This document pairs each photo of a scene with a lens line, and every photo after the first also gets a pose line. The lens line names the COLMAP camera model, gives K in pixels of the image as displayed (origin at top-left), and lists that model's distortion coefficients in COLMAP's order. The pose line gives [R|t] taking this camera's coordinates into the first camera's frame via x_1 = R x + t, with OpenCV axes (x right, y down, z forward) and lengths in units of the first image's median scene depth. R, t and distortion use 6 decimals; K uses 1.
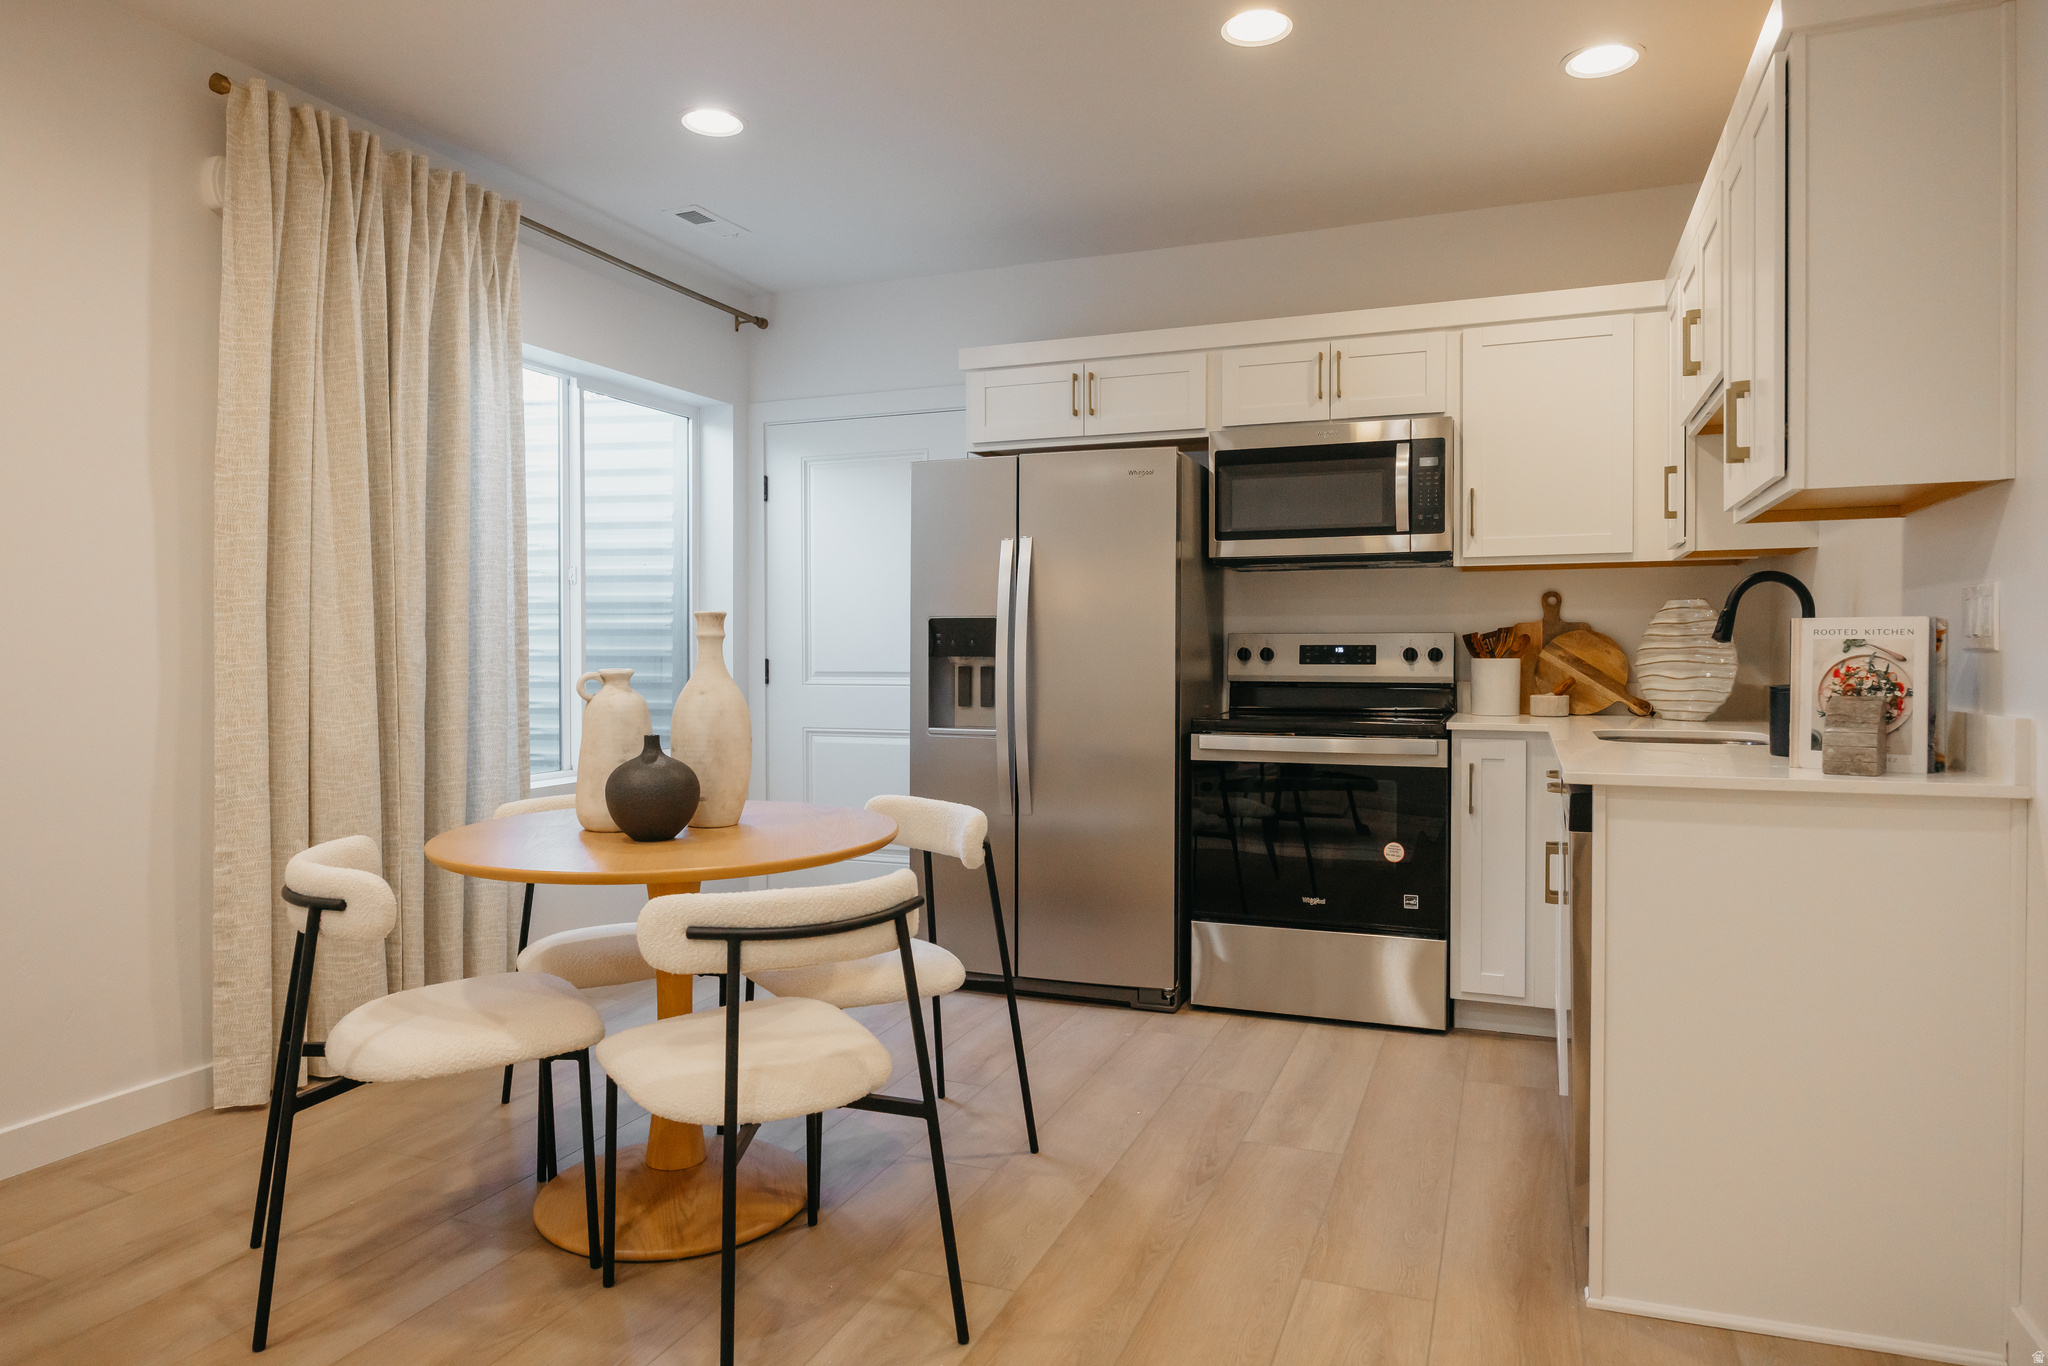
lens RADIAL K [[1226.2, 0, 1032.7], [0, 1226.2, 679.8], [0, 0, 1]] dist [-0.009076, -0.002910]
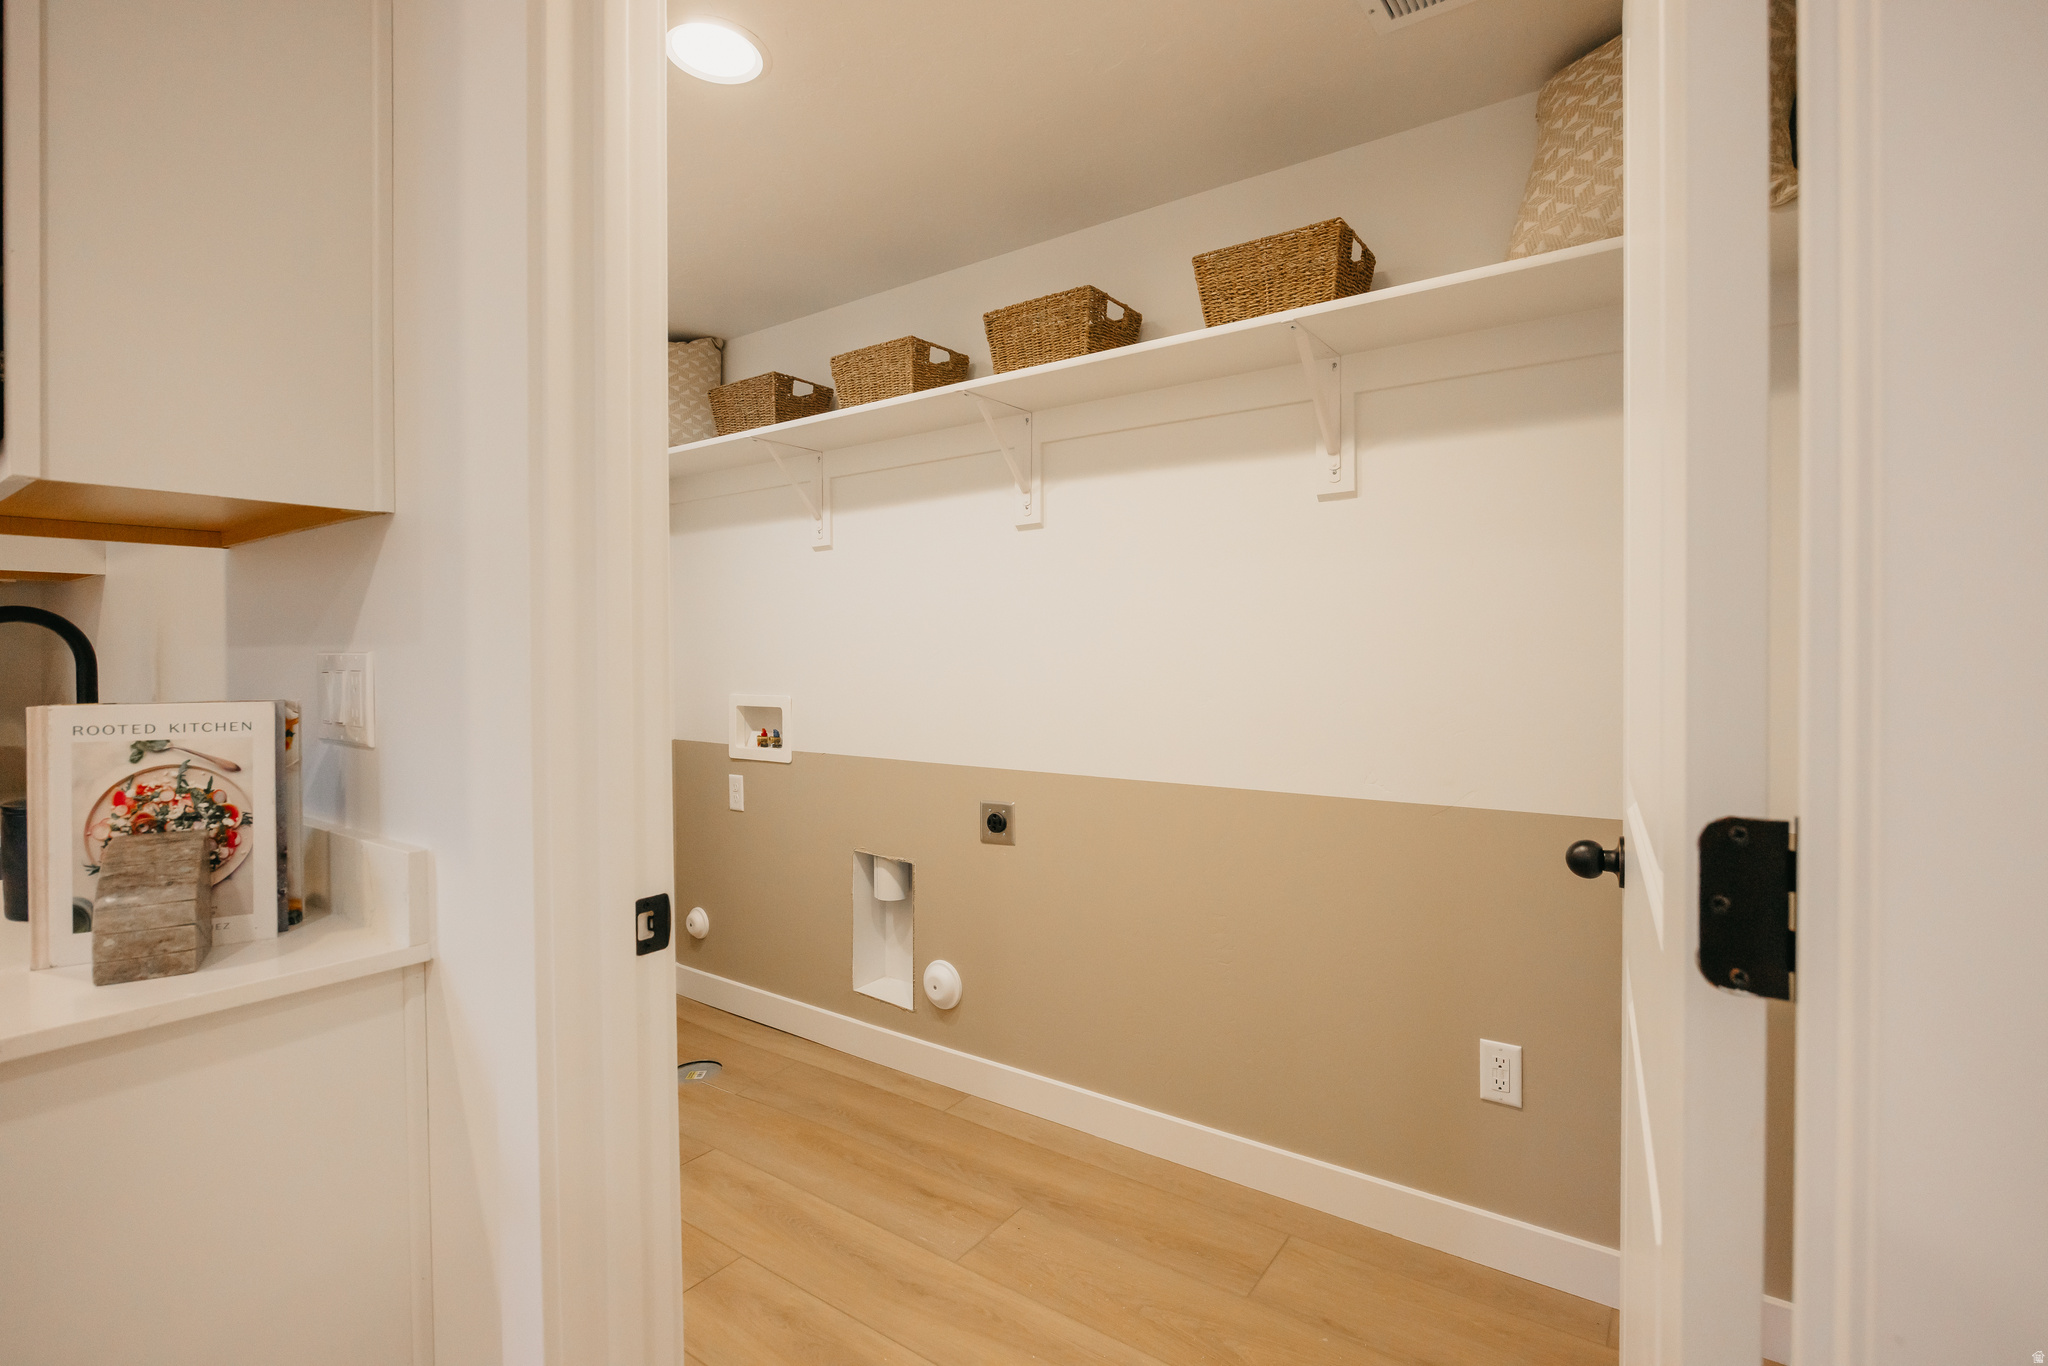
lens RADIAL K [[956.0, 0, 1023.0], [0, 956.0, 667.1], [0, 0, 1]] dist [-0.014842, 0.001451]
pose [[0.241946, -0.008982, 0.970248, 0.230892], [0.022857, 0.999732, 0.003555, -0.044403], [-0.970021, 0.021317, 0.242086, 0.332266]]
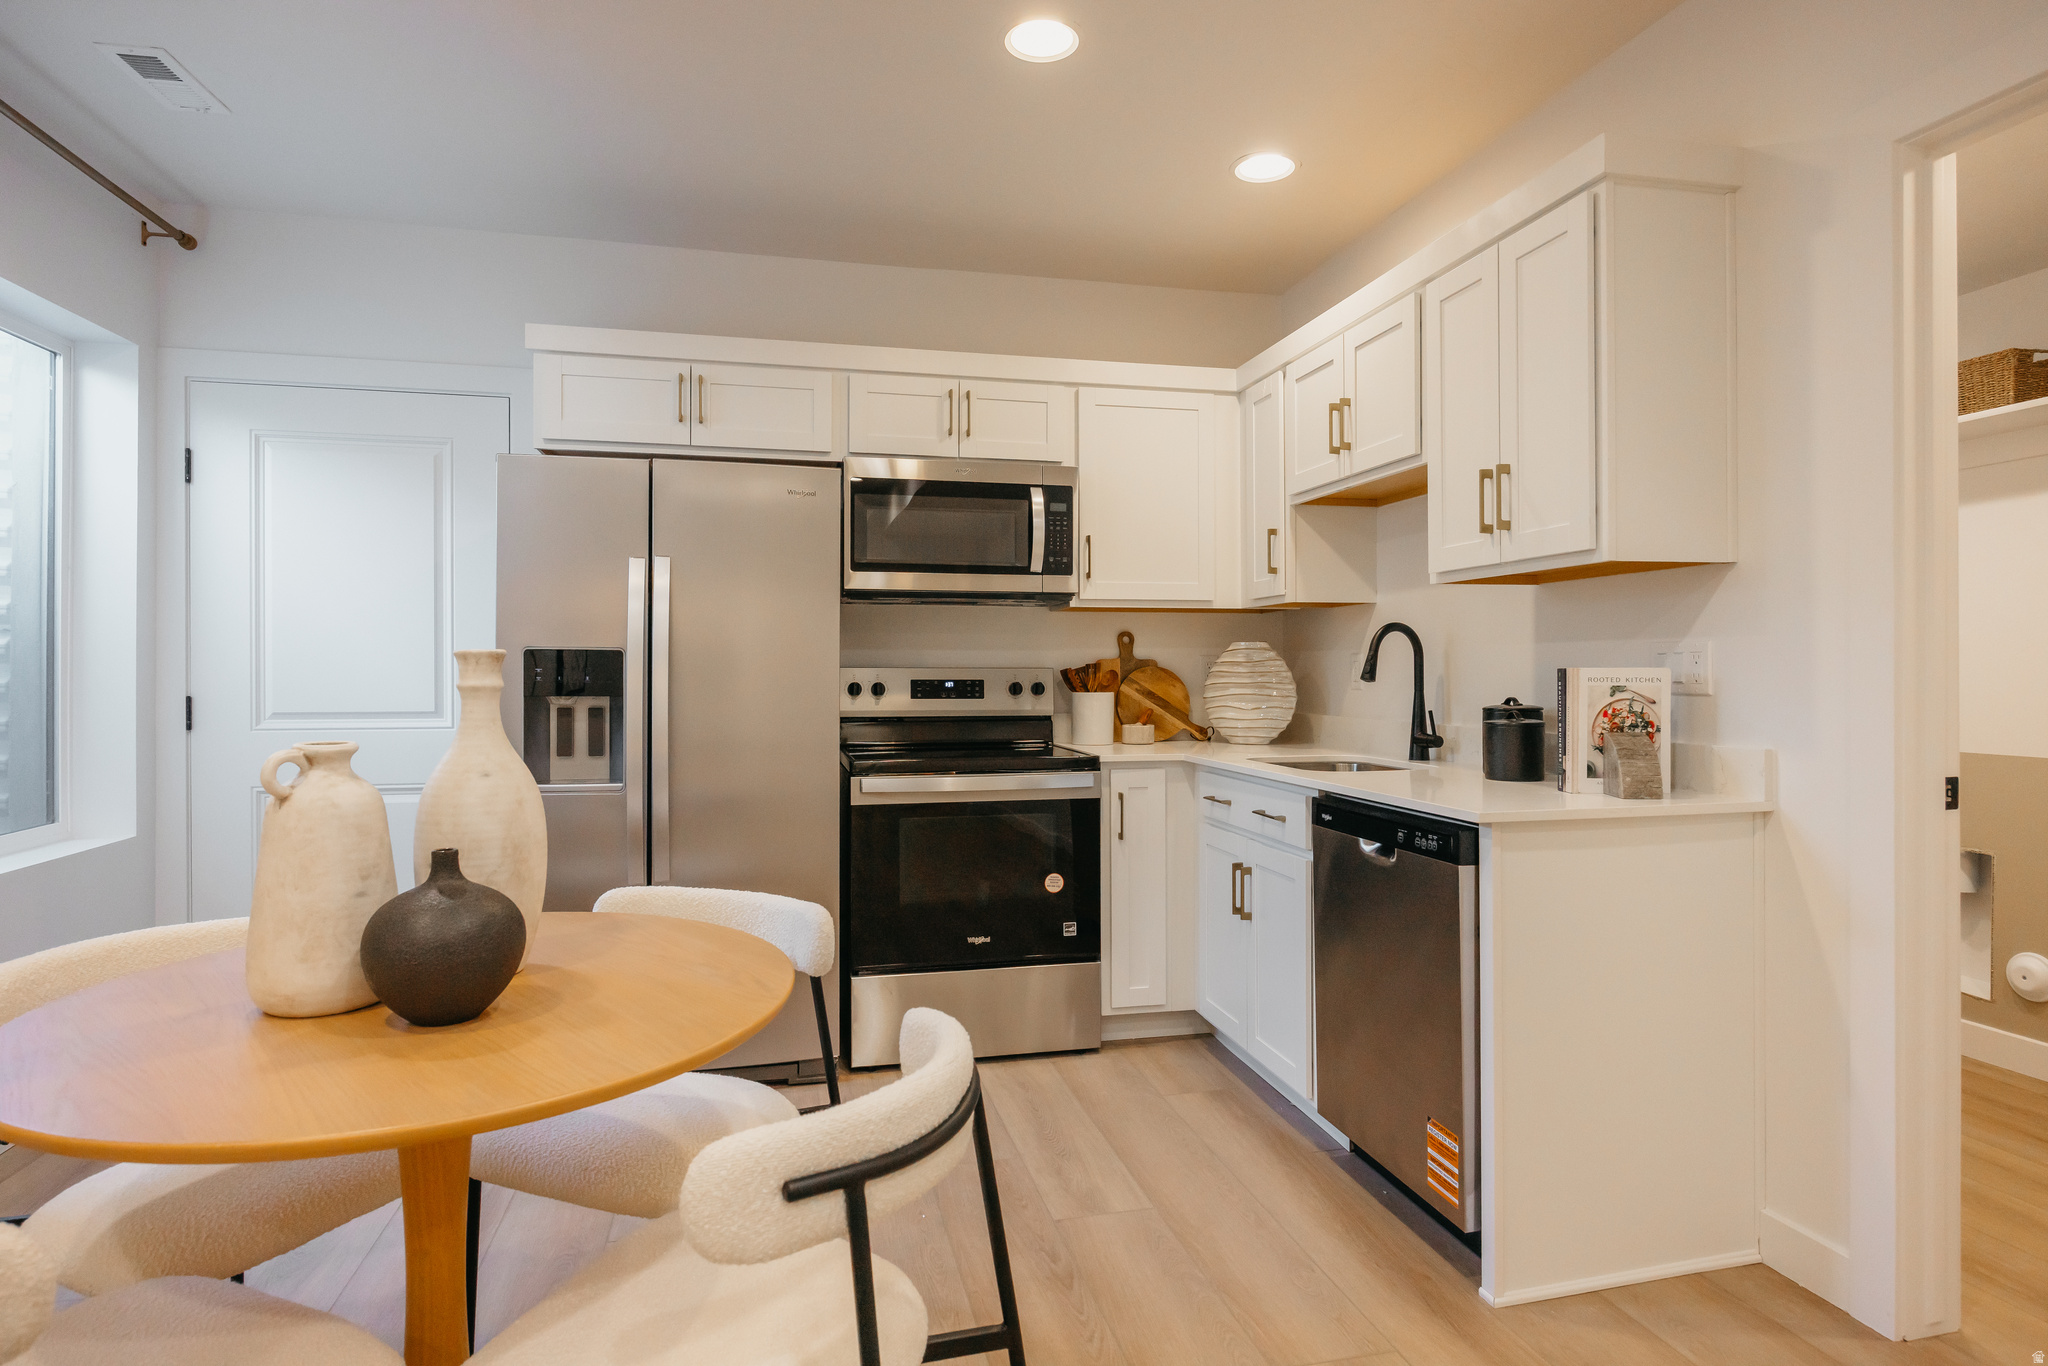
lens RADIAL K [[1103.8, 0, 1020.7], [0, 1103.8, 674.2], [0, 0, 1]] dist [-0.007556, -0.000641]
pose [[0.824191, -0.001303, 0.566311, -0.318026], [0.012783, 0.999785, -0.016304, -0.024900], [-0.566168, 0.020677, 0.824031, 0.310698]]
